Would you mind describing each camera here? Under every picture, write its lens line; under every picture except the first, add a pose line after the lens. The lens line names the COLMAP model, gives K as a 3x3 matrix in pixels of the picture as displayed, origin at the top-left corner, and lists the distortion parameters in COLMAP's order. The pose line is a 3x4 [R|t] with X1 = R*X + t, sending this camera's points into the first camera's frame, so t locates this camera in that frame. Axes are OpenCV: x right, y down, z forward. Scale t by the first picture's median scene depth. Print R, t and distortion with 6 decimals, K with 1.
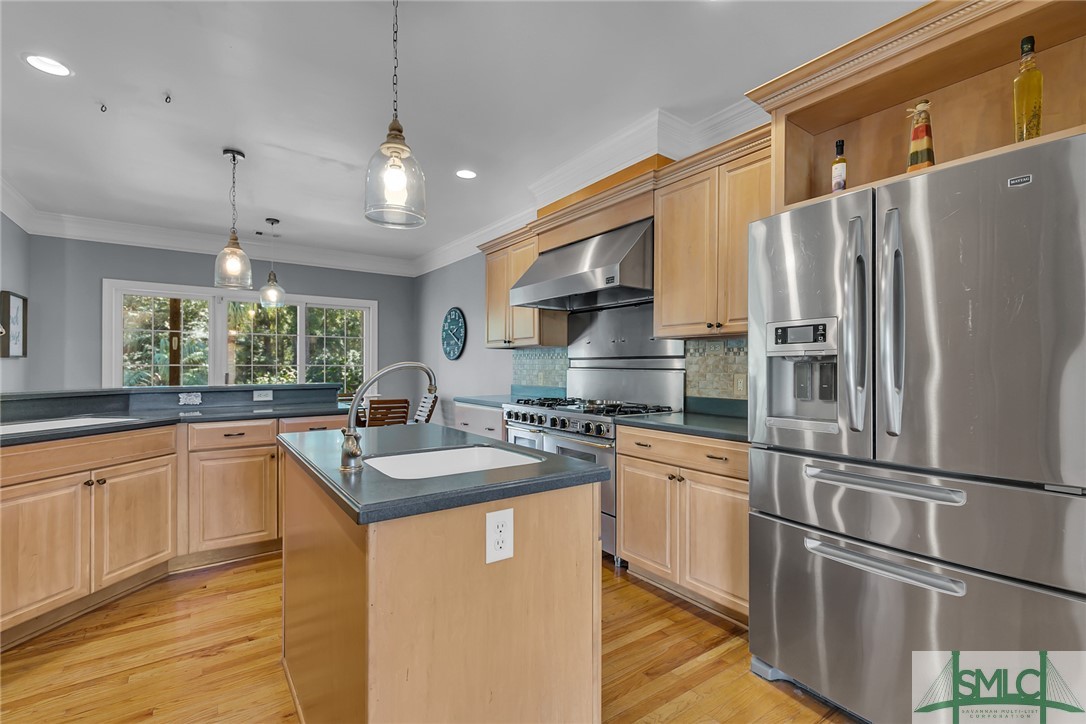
lens RADIAL K [[503.3, 0, 561.6], [0, 503.3, 366.0], [0, 0, 1]] dist [0.003294, 0.000605]
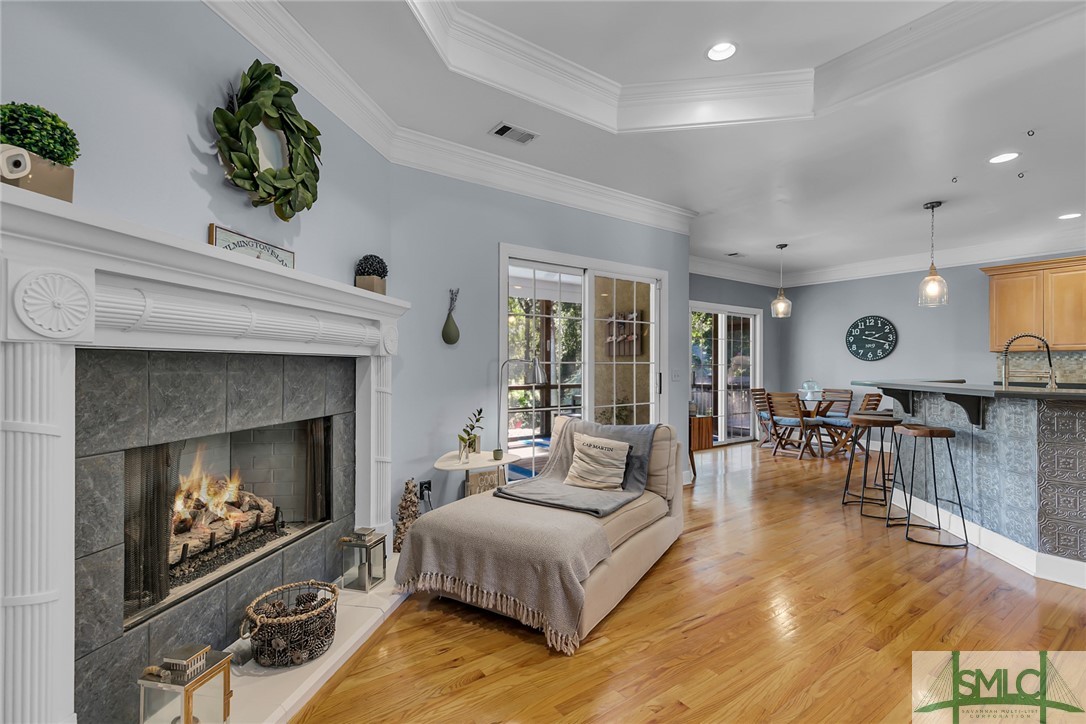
lens RADIAL K [[500.6, 0, 546.6], [0, 500.6, 364.2], [0, 0, 1]] dist [0.000820, 0.000034]
pose [[0.999880, 0.003950, -0.015004, -1.293001], [-0.003937, 0.999992, 0.000895, -0.000561], [0.015007, -0.000836, 0.999887, -0.254888]]
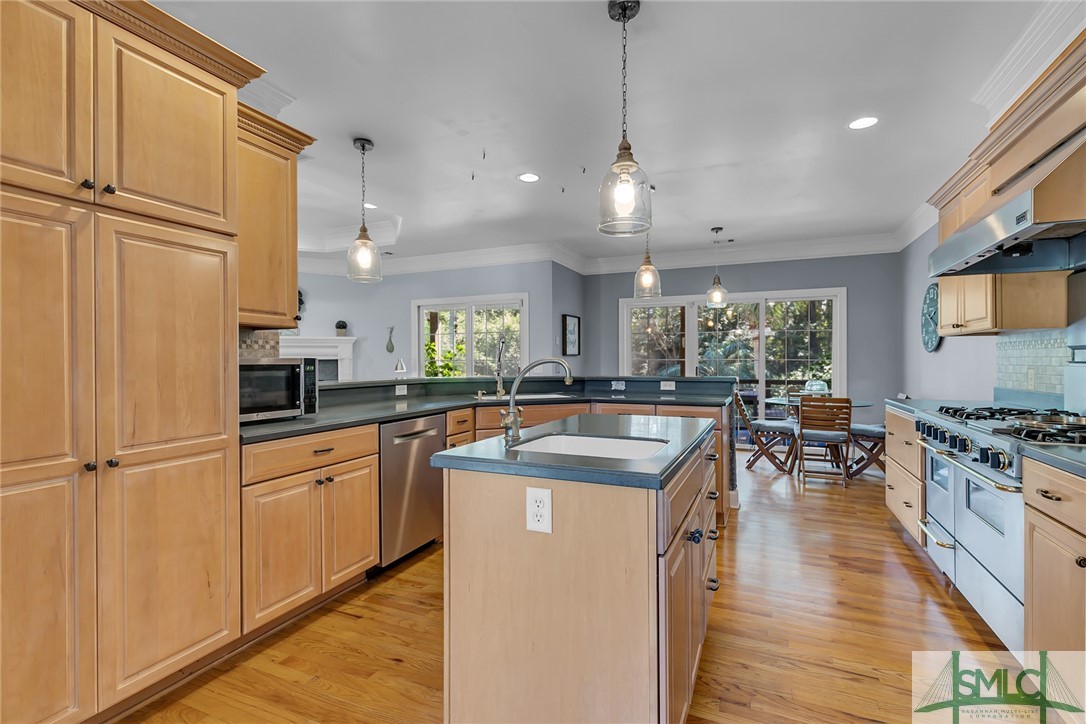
lens RADIAL K [[506.2, 0, 523.7], [0, 506.2, 360.5], [0, 0, 1]] dist [-0.000399, -0.000111]
pose [[0.471770, -0.002909, -0.881717, 0.235829], [0.003382, 0.999993, -0.001490, 0.000058], [0.881715, -0.002279, 0.471777, 0.116460]]
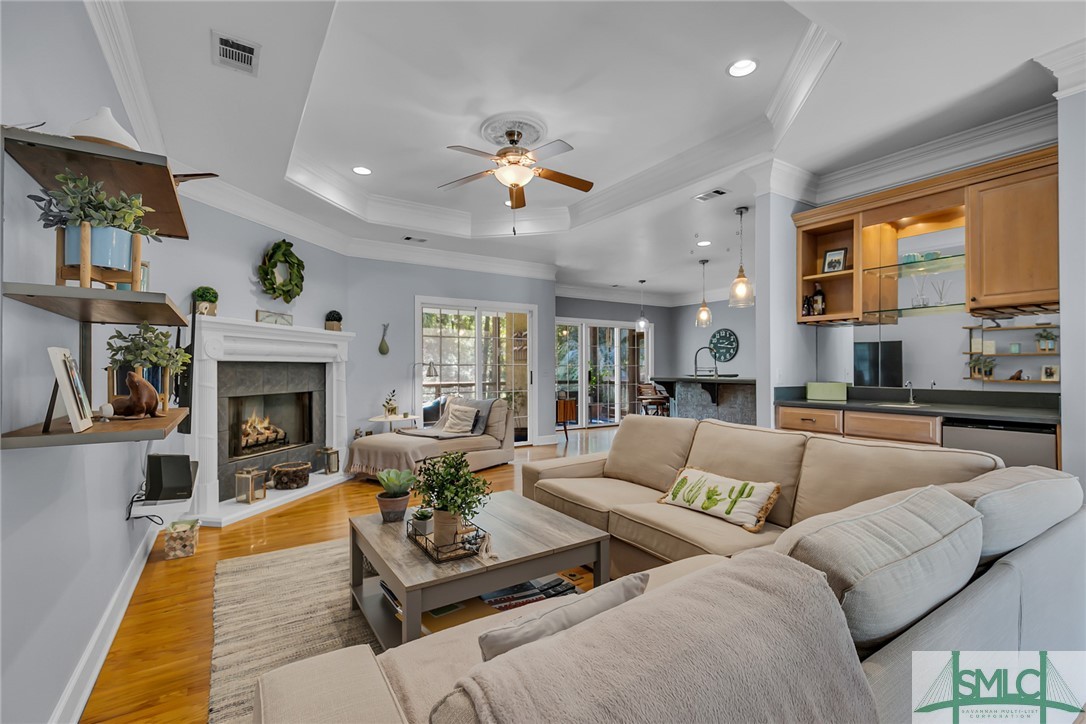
lens RADIAL K [[500.6, 0, 546.6], [0, 500.6, 364.2], [0, 0, 1]] dist [0.000820, 0.000034]
pose [[0.998537, -0.003518, -0.053967, -0.930180], [0.003245, 0.999982, -0.005128, 0.003857], [0.053984, 0.004946, 0.998530, -0.836587]]
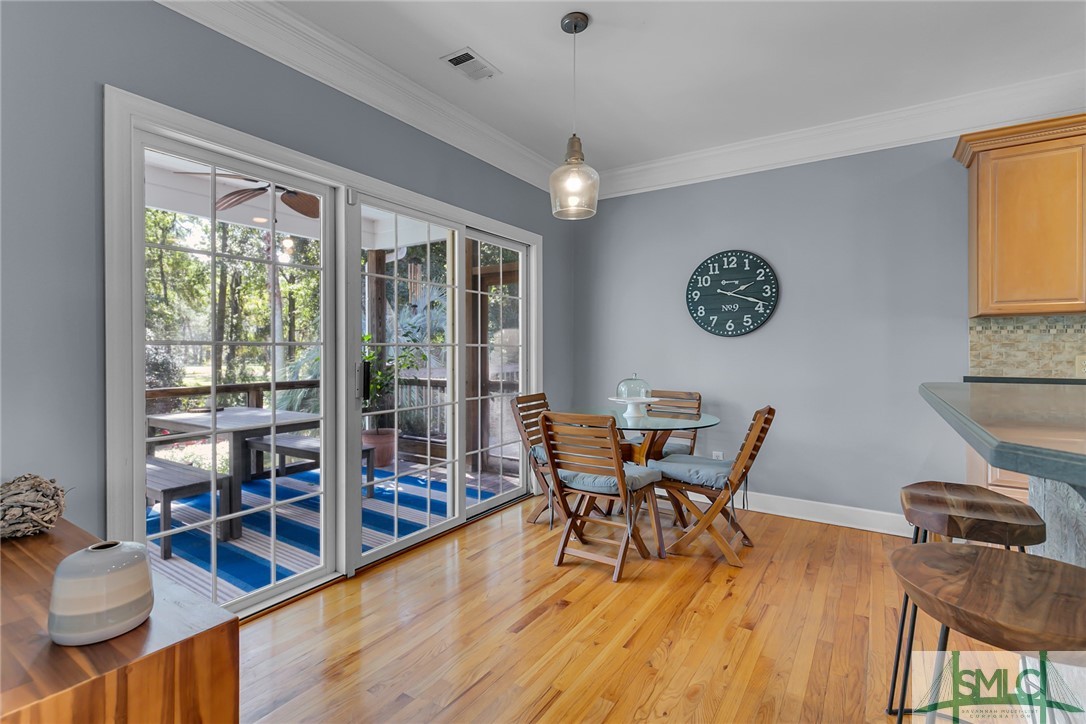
lens RADIAL K [[506.6, 0, 543.7], [0, 506.6, 349.9], [0, 0, 1]] dist [0.000135, -0.000145]
pose [[0.936701, -0.003612, 0.350112, -0.872455], [0.000757, 0.999965, 0.008292, 0.000609], [-0.350130, -0.007502, 0.936671, 0.671773]]
